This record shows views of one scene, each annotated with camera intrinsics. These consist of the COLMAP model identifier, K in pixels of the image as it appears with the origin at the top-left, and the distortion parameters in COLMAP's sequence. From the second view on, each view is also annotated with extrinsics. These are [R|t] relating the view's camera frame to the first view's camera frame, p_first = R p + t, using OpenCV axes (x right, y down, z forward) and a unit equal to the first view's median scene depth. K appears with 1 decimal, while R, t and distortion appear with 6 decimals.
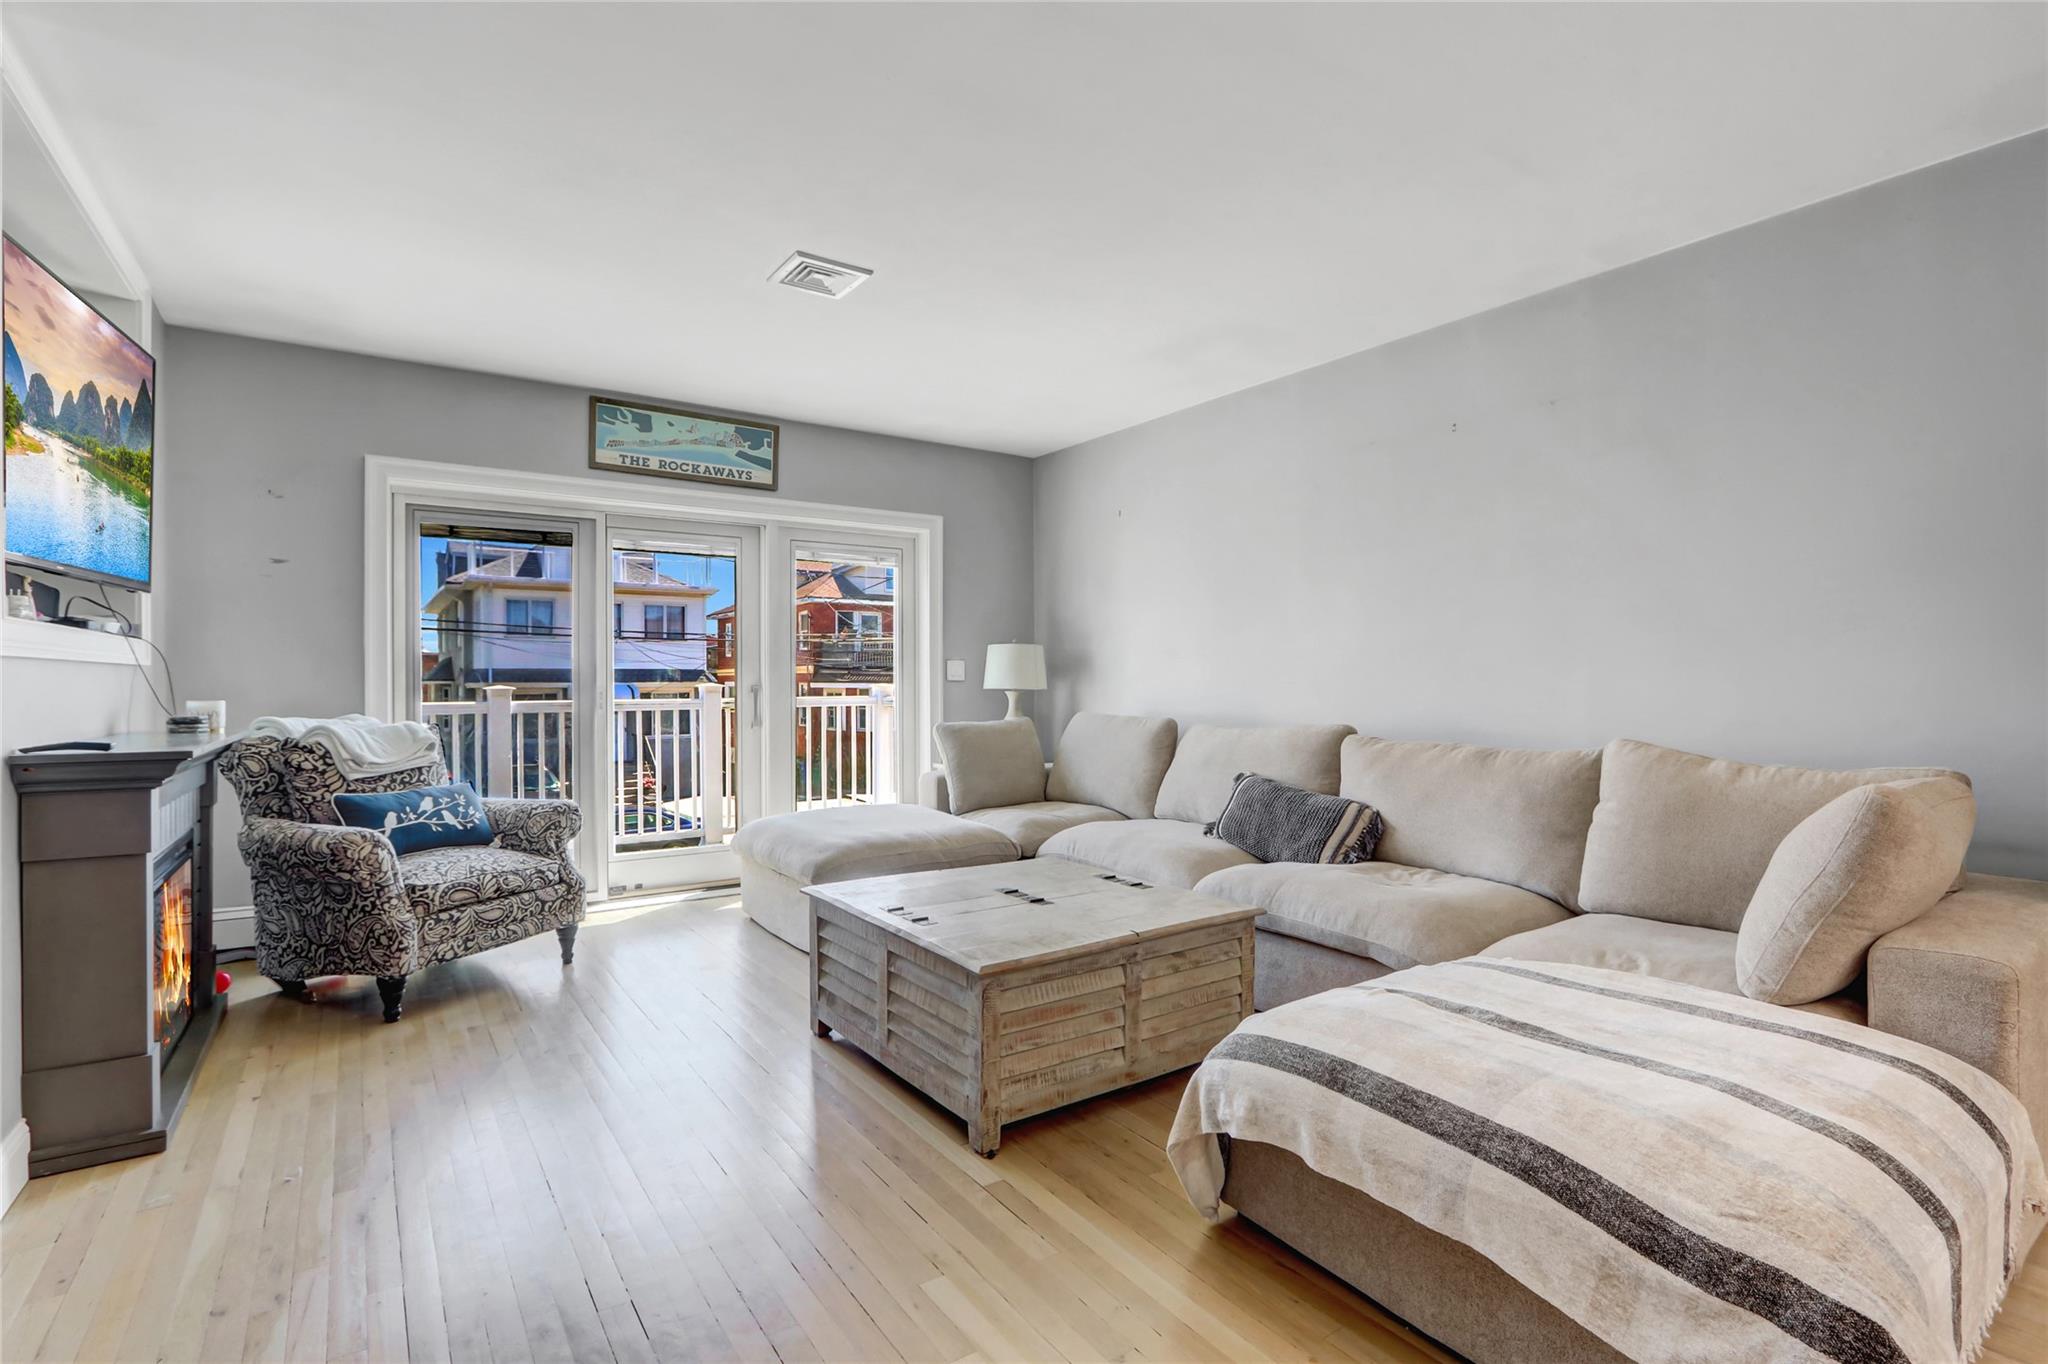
lens RADIAL K [[941.0, 0, 956.2], [0, 941.0, 685.9], [0, 0, 1]] dist [-0.009114, 0.000281]
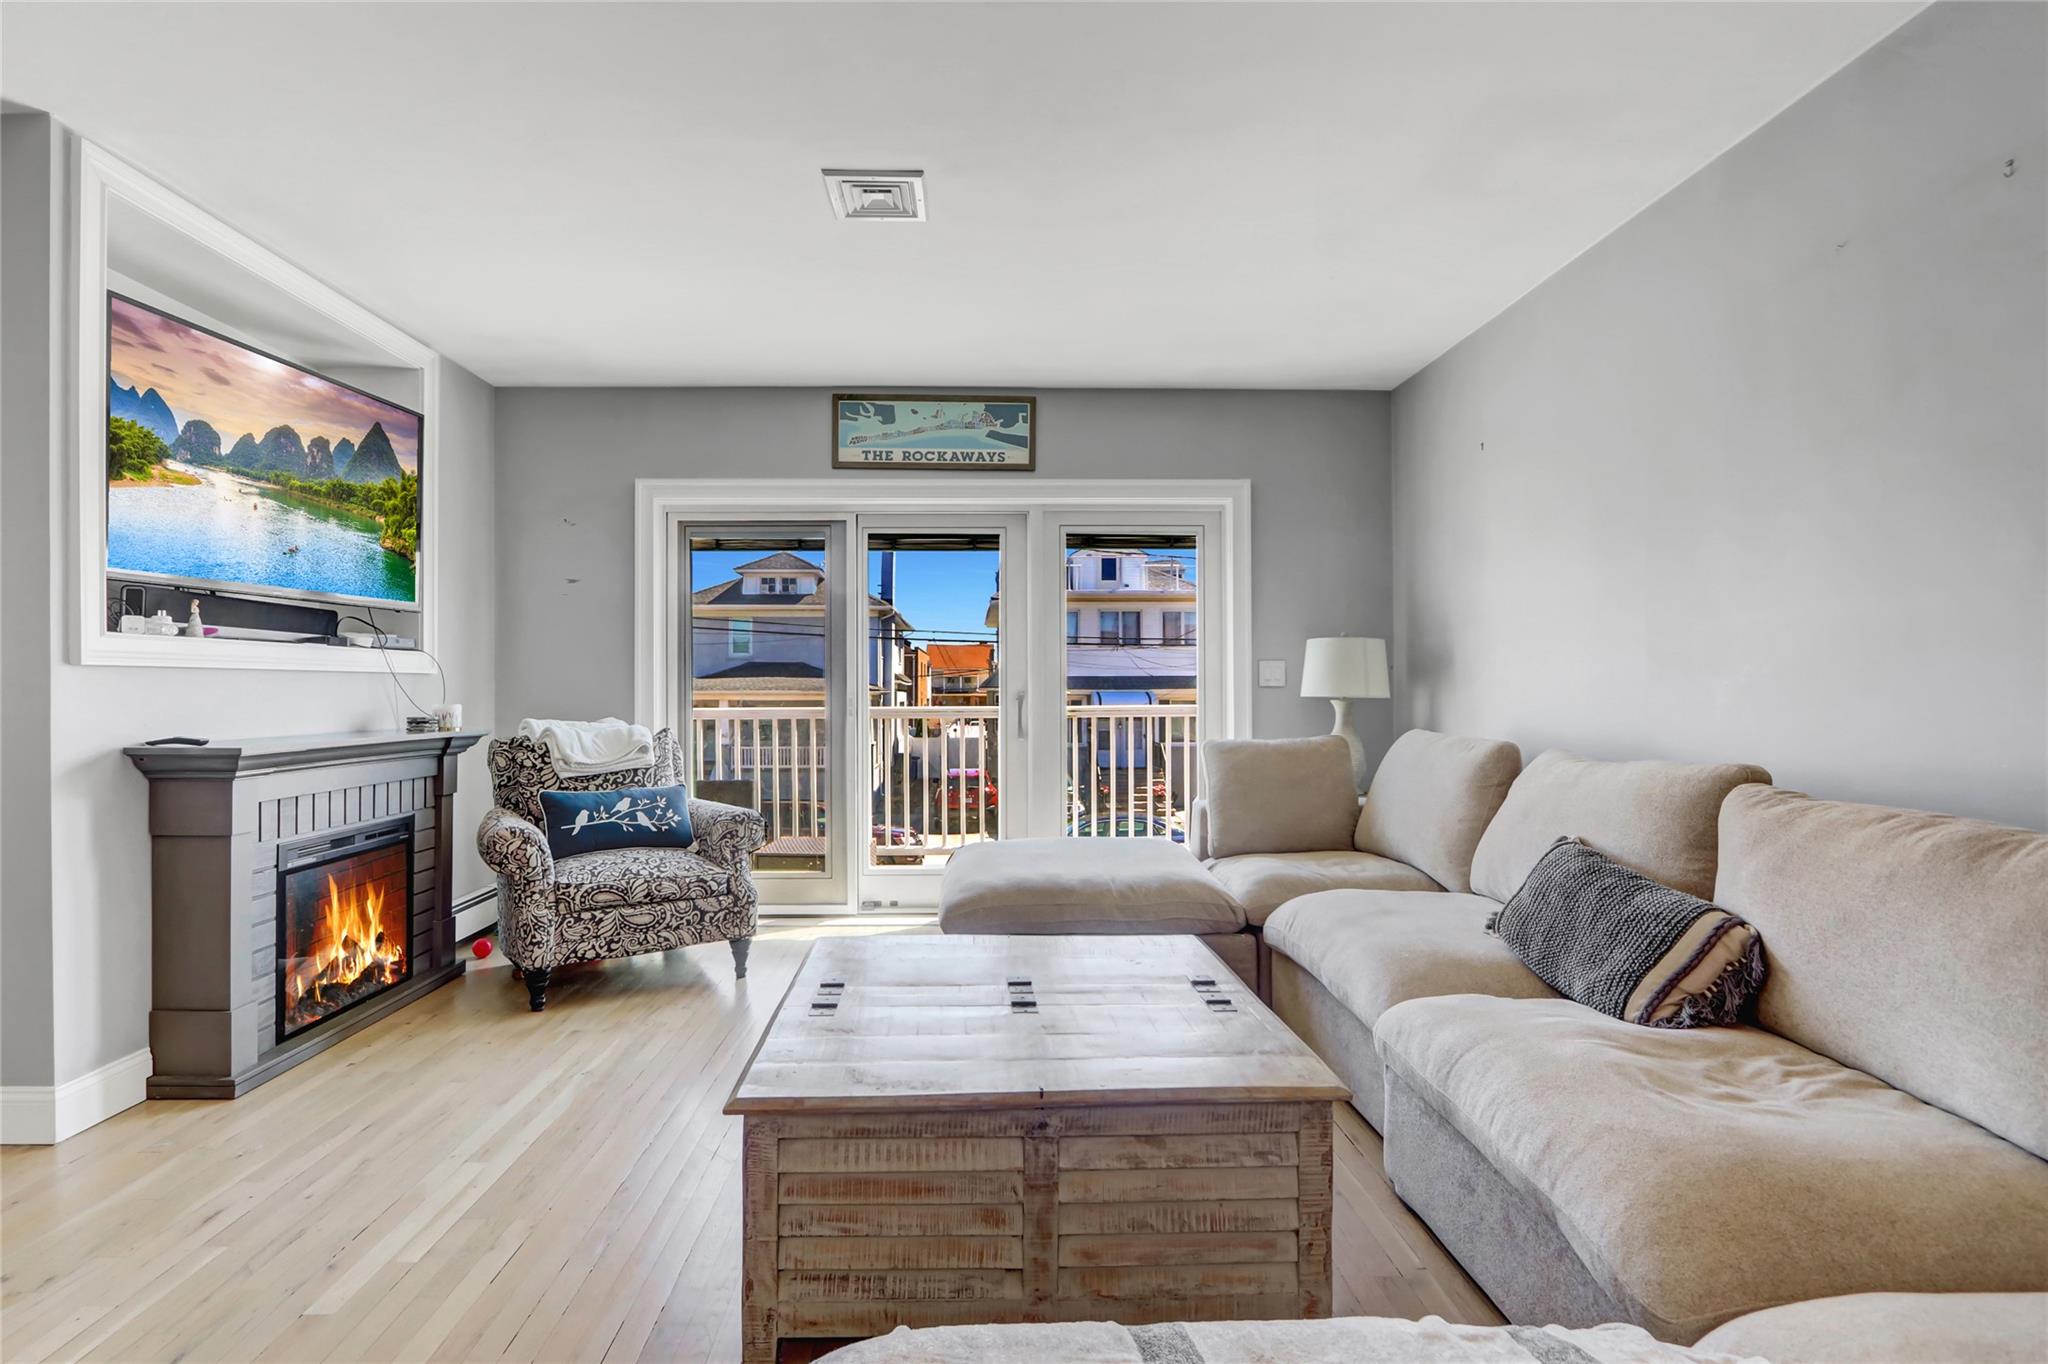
lens RADIAL K [[954.1, 0, 999.0], [0, 954.1, 685.1], [0, 0, 1]] dist [-0.009851, 0.000250]
pose [[0.852220, -0.001986, -0.523180, 0.340539], [-0.002517, 0.999966, -0.007897, 0.000490], [0.523178, 0.008046, 0.852186, 0.308702]]
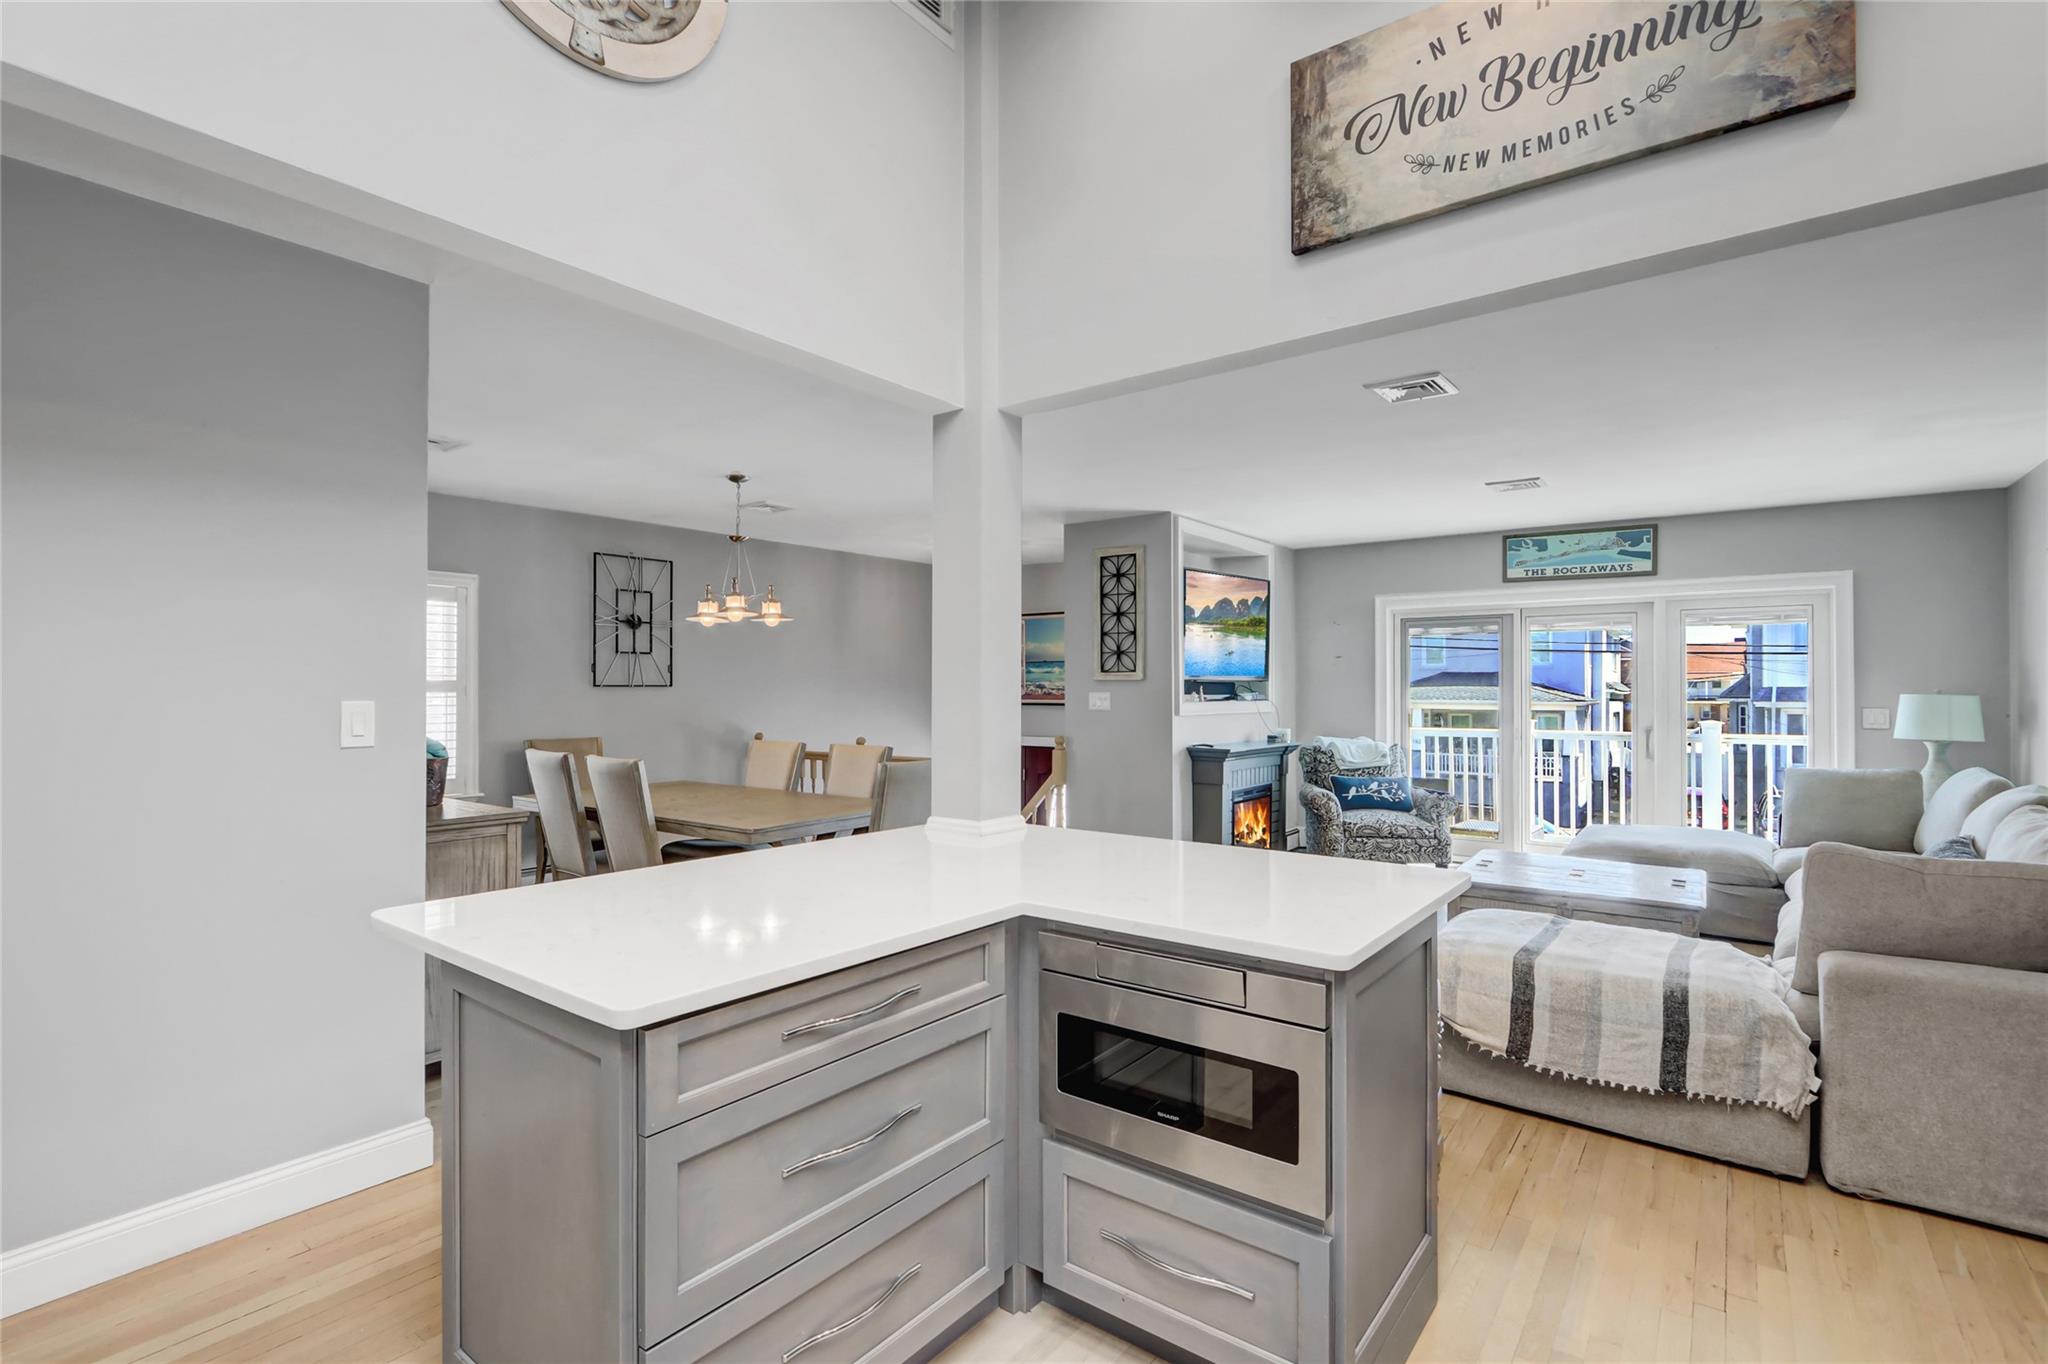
lens RADIAL K [[954.1, 0, 999.0], [0, 954.1, 685.1], [0, 0, 1]] dist [-0.009851, 0.000250]
pose [[0.323646, -0.003841, -0.946170, 1.013241], [-0.006948, 0.999955, -0.006436, -0.060162], [0.946153, 0.008657, 0.323605, -0.352036]]
